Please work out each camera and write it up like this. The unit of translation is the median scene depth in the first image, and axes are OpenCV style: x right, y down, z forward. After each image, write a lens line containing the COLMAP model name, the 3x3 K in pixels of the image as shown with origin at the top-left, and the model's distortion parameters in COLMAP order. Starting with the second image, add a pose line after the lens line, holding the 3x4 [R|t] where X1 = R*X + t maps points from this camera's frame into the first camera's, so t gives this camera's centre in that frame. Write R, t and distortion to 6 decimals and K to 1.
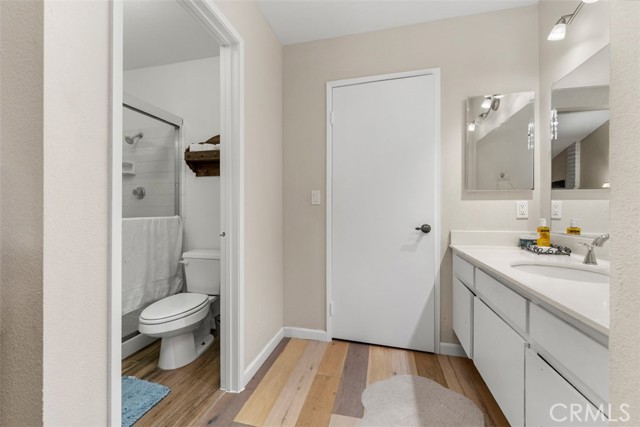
lens RADIAL K [[257.6, 0, 317.8], [0, 257.6, 210.5], [0, 0, 1]] dist [-0.000682, -0.000507]
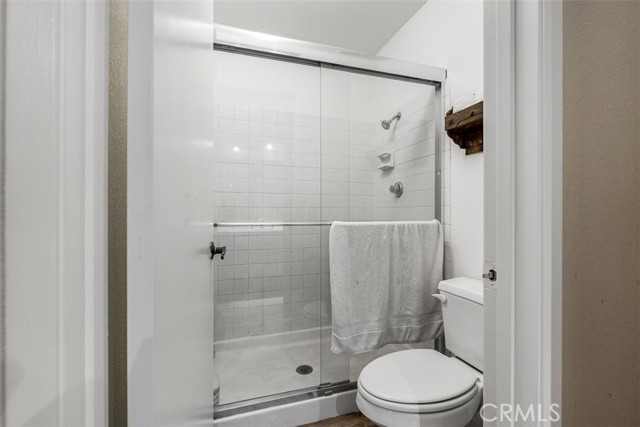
lens RADIAL K [[280.2, 0, 318.5], [0, 280.2, 213.0], [0, 0, 1]] dist [-0.001909, -0.000181]
pose [[0.525958, 0.000606, -0.850510, -0.104969], [-0.001256, 0.999999, -0.000064, 0.003527], [0.850510, 0.001102, 0.525958, 0.387686]]
